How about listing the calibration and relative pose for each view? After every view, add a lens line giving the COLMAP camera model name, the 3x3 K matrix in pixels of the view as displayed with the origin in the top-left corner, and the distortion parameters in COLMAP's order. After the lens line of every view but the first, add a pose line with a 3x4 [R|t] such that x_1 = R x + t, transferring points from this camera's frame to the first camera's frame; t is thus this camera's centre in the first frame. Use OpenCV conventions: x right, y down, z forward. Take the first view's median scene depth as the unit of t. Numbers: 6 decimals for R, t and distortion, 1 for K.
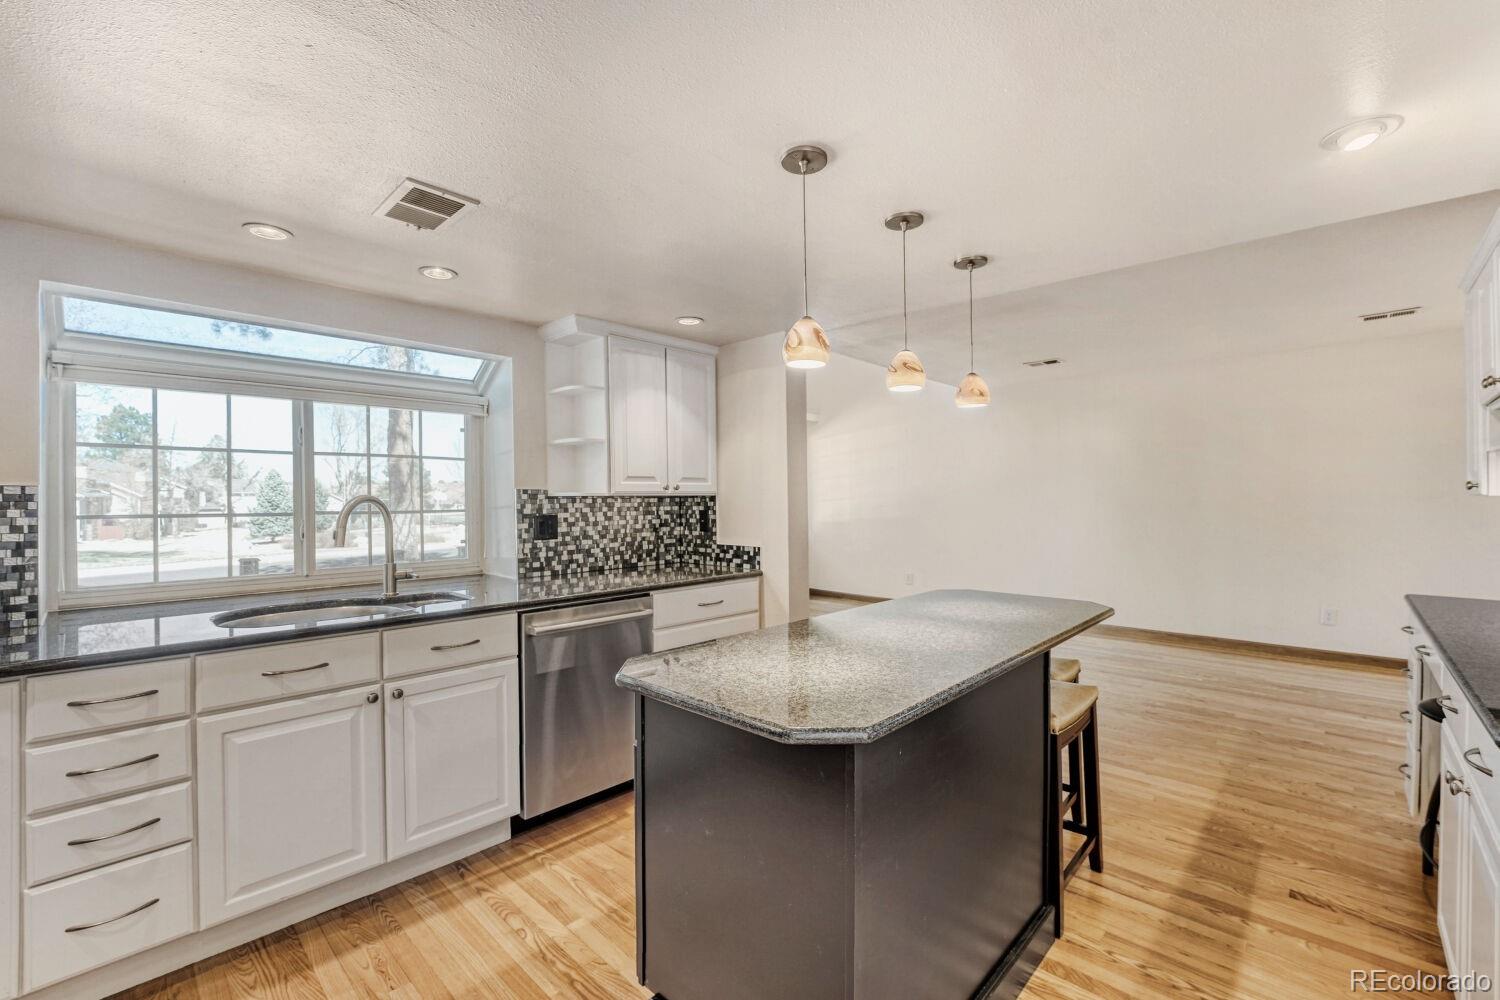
lens RADIAL K [[630.0, 0, 754.1], [0, 630.0, 506.5], [0, 0, 1]] dist [-0.020772, -0.000392]
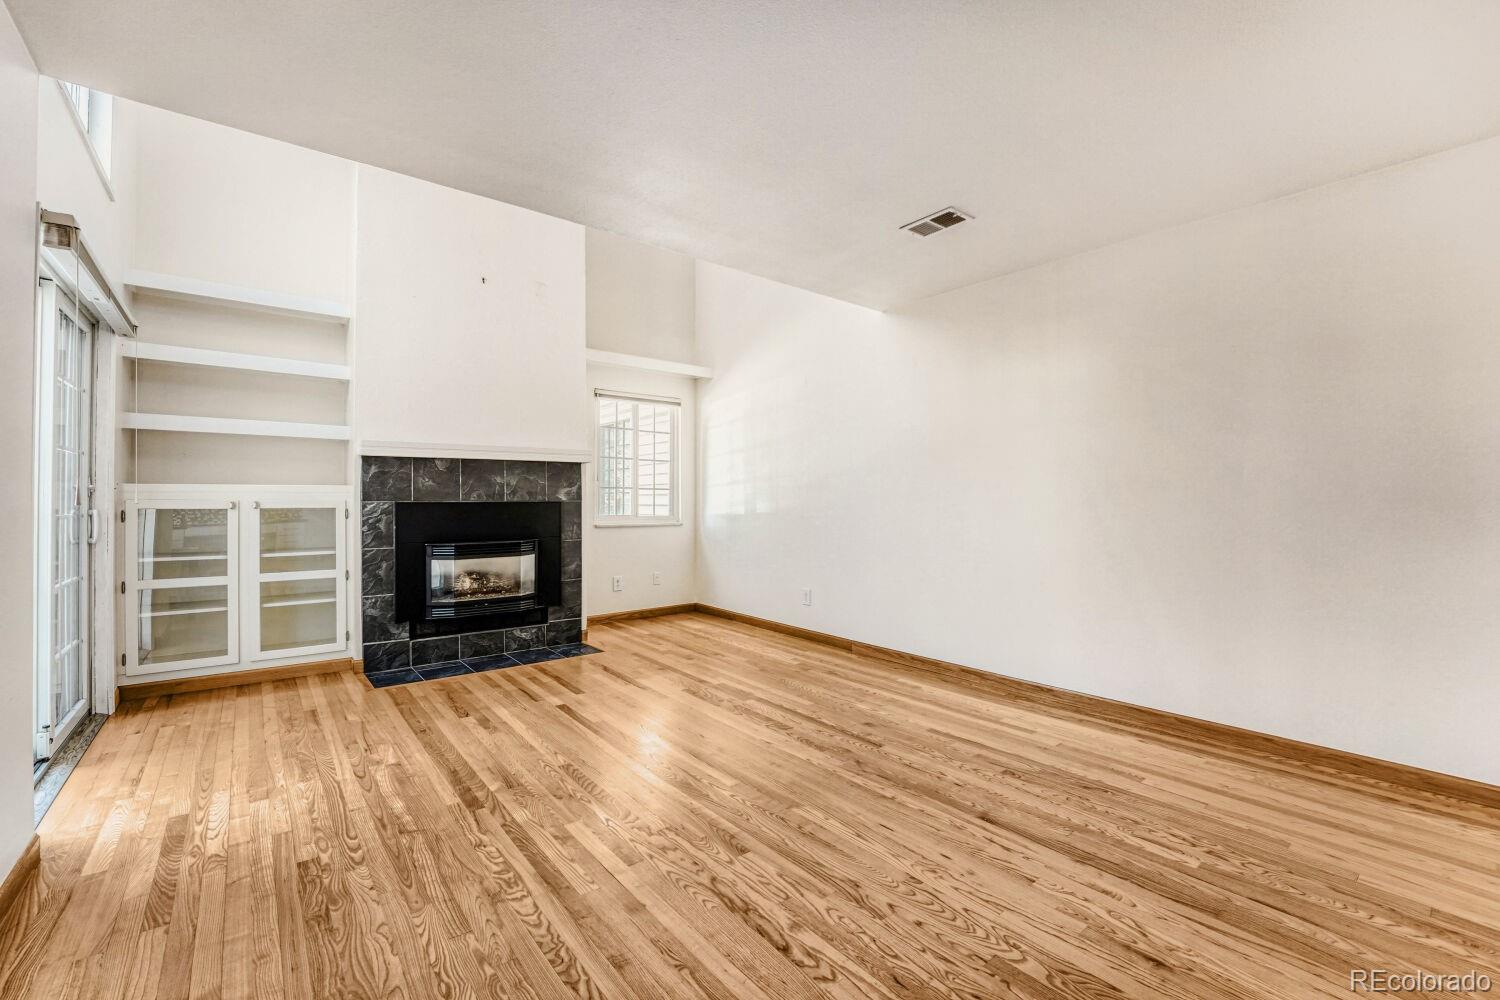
lens RADIAL K [[630.0, 0, 740.8], [0, 630.0, 511.6], [0, 0, 1]] dist [-0.020772, -0.000392]
pose [[0.989595, -0.000425, -0.143882, 0.614246], [0.001043, 0.999991, 0.004220, 0.044140], [0.143879, -0.004326, 0.989586, 0.697552]]
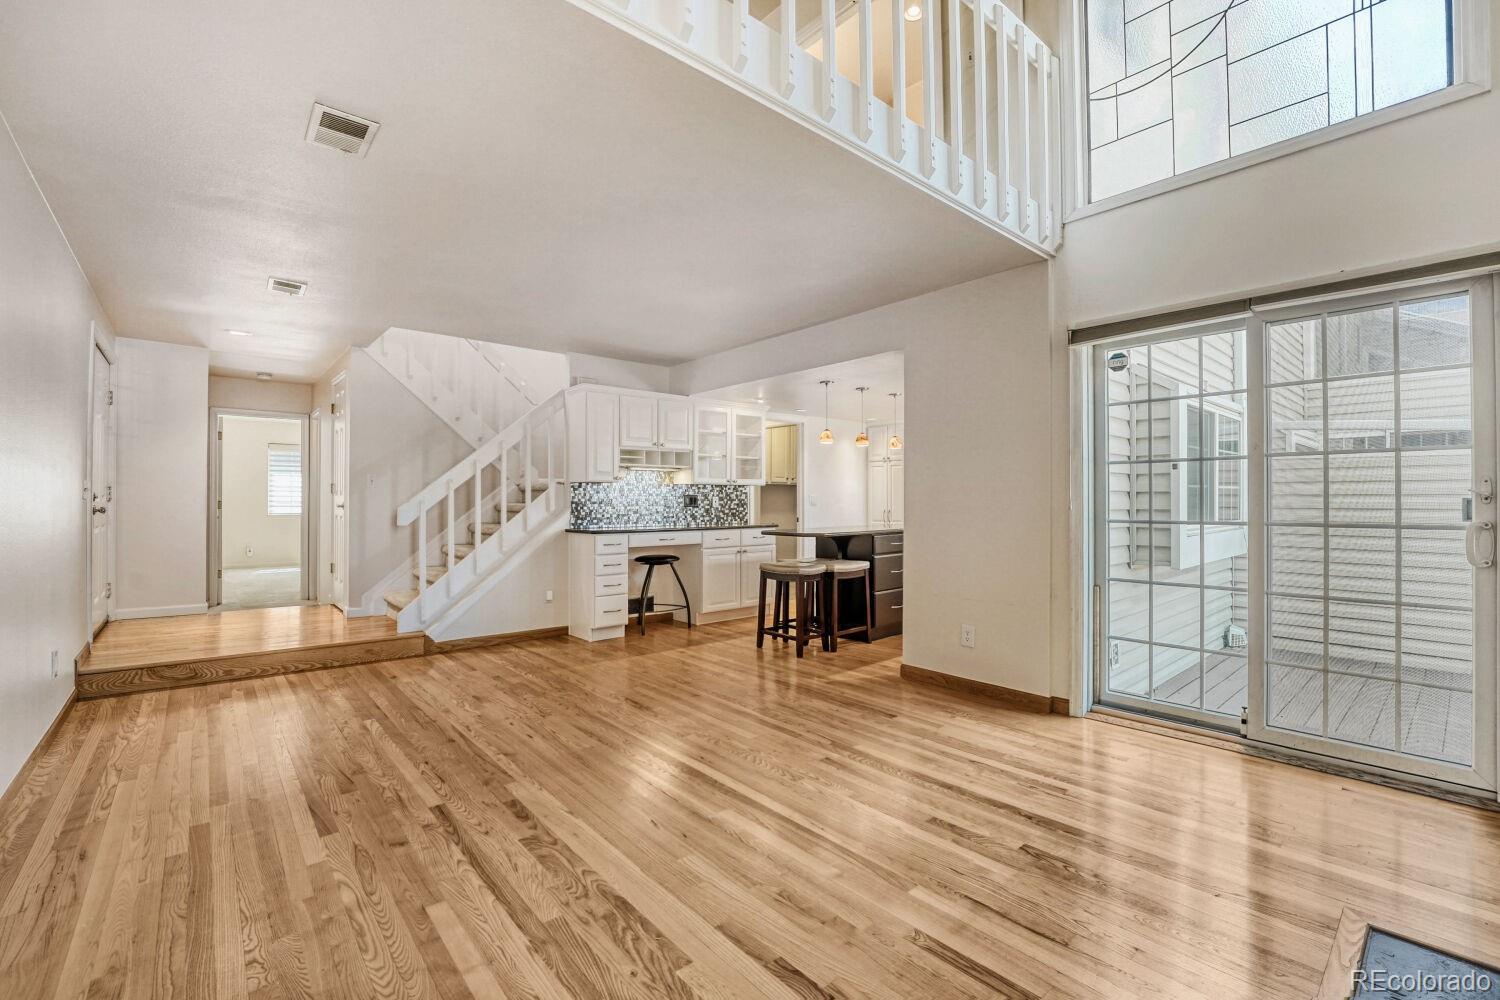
lens RADIAL K [[630.0, 0, 746.7], [0, 630.0, 492.4], [0, 0, 1]] dist [-0.020772, -0.000392]
pose [[-0.994962, -0.004726, 0.100139, 0.273394], [-0.004372, 0.999983, 0.003754, 0.011897], [-0.100155, 0.003297, -0.994966, 2.196402]]
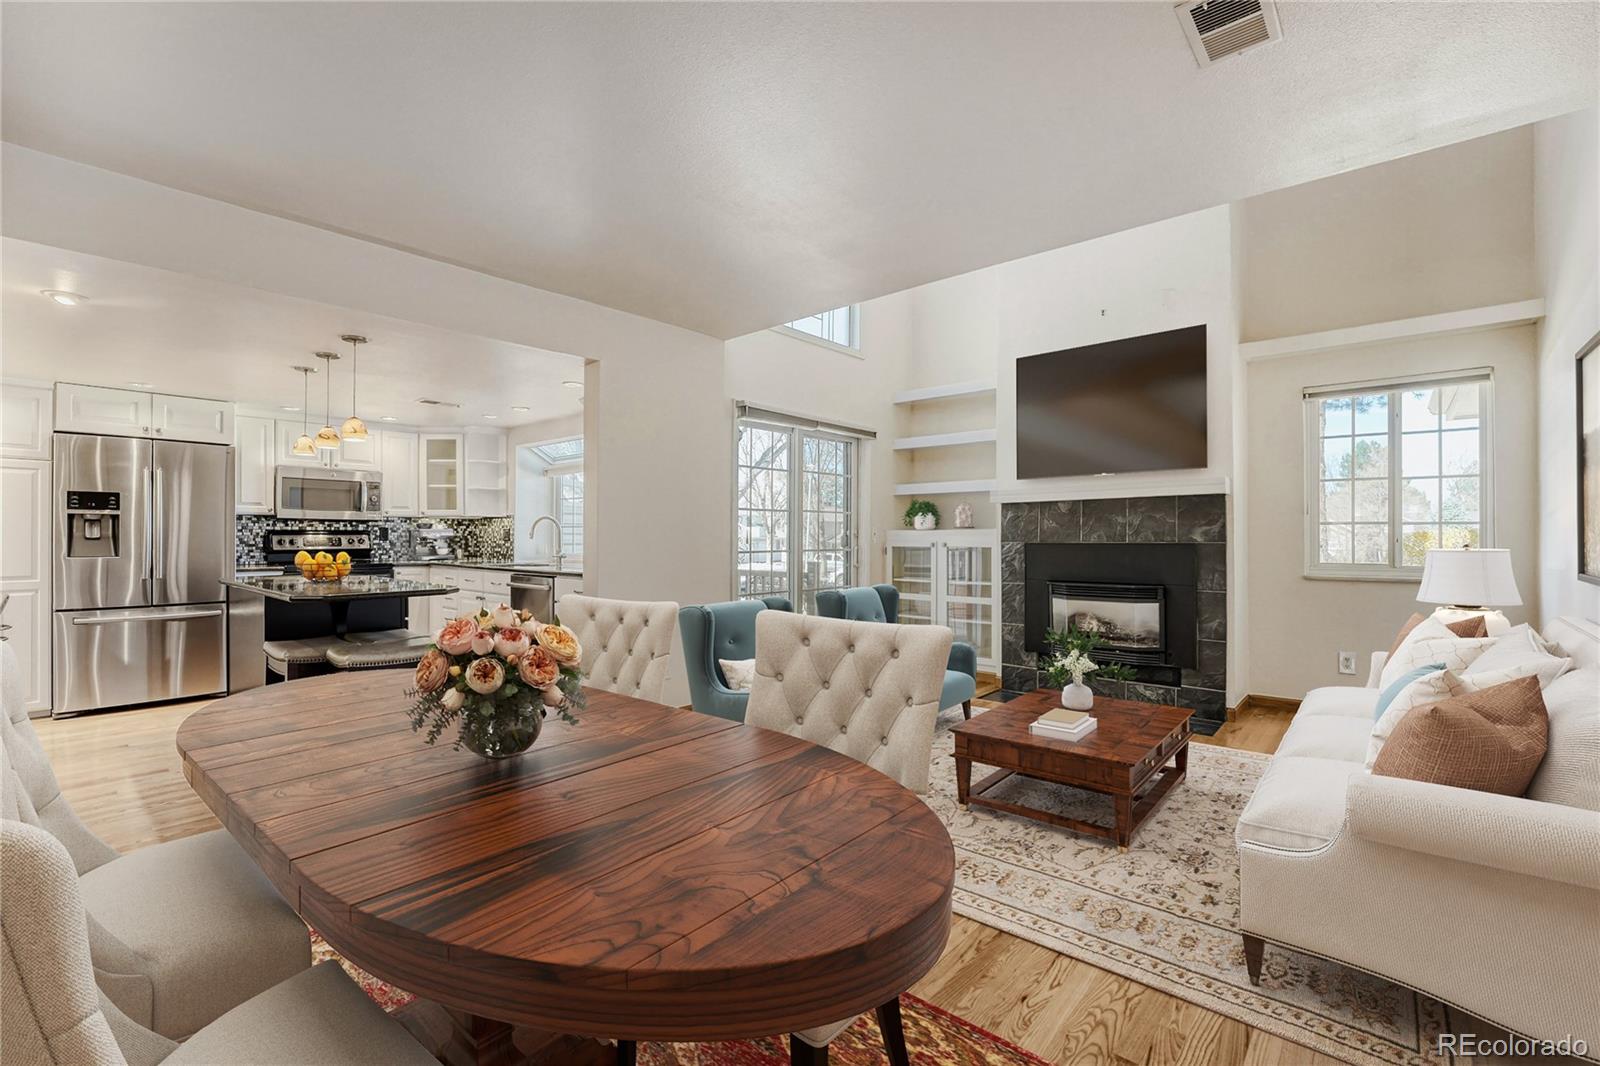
lens RADIAL K [[711.0, 0, 801.3], [0, 711.0, 537.8], [0, 0, 1]] dist [-0.017421, 0.002188]
pose [[0.023233, -0.004396, -0.999720, 1.288760], [-0.014757, 0.999880, -0.004740, 0.034088], [0.999621, 0.014863, 0.023165, 1.266061]]
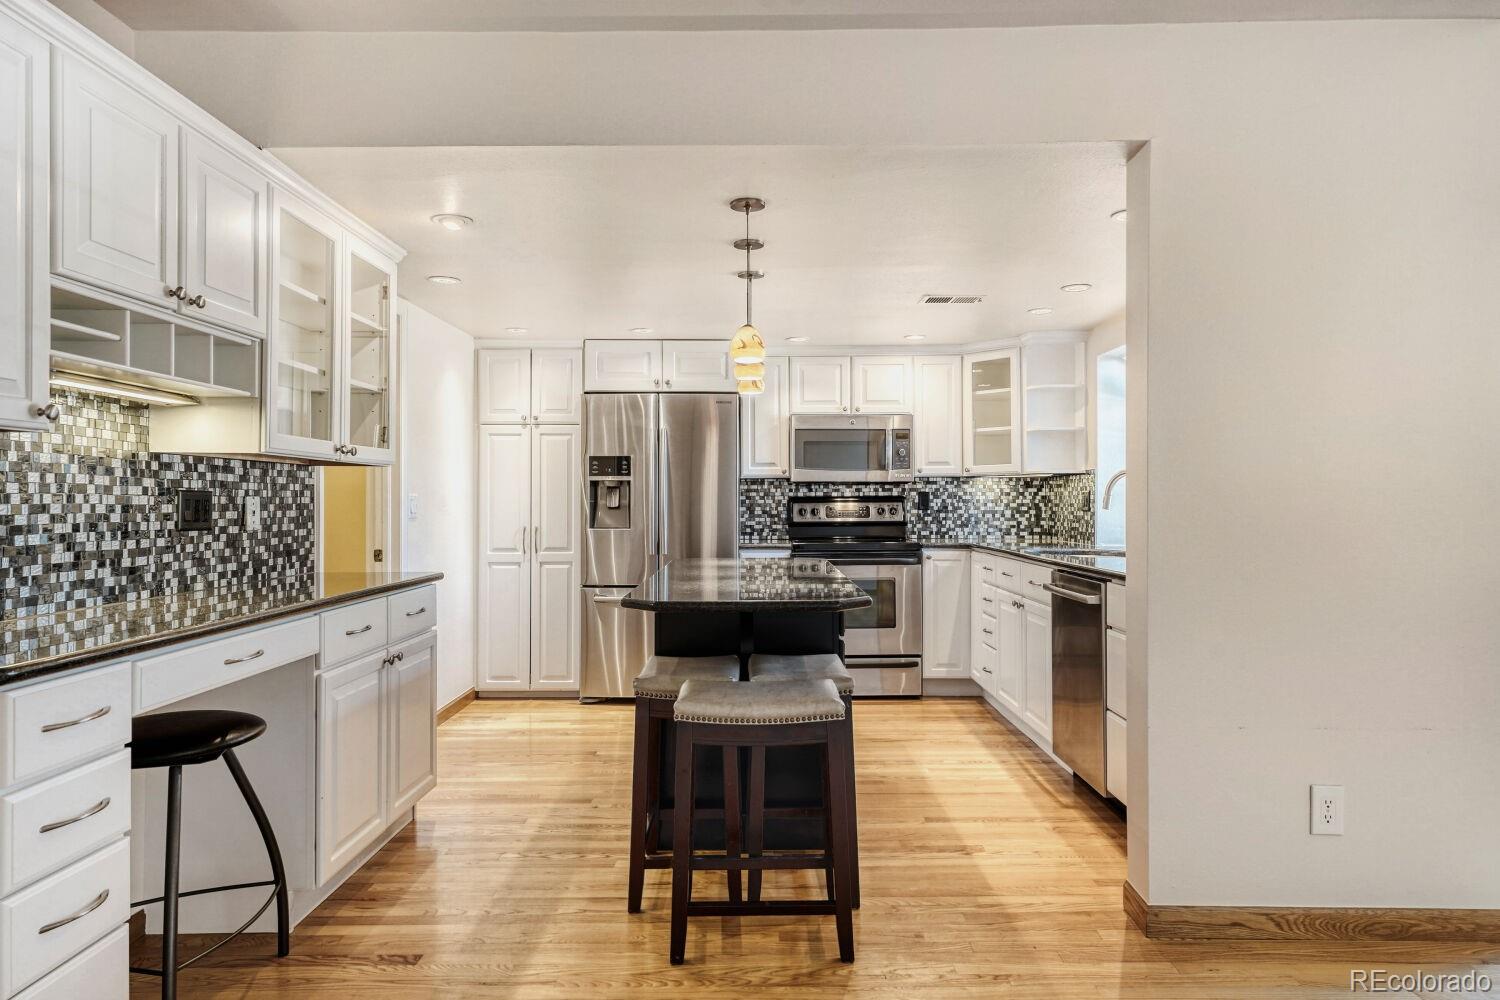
lens RADIAL K [[943.0, 0, 742.5], [0, 943.0, 495.0], [0, 0, 1]] dist [0.026738, 0.004357]
pose [[-0.738775, -0.009296, -0.673888, 0.838973], [-0.011366, 0.999935, -0.001333, 0.026299], [0.673857, 0.006674, -0.738832, 1.298190]]
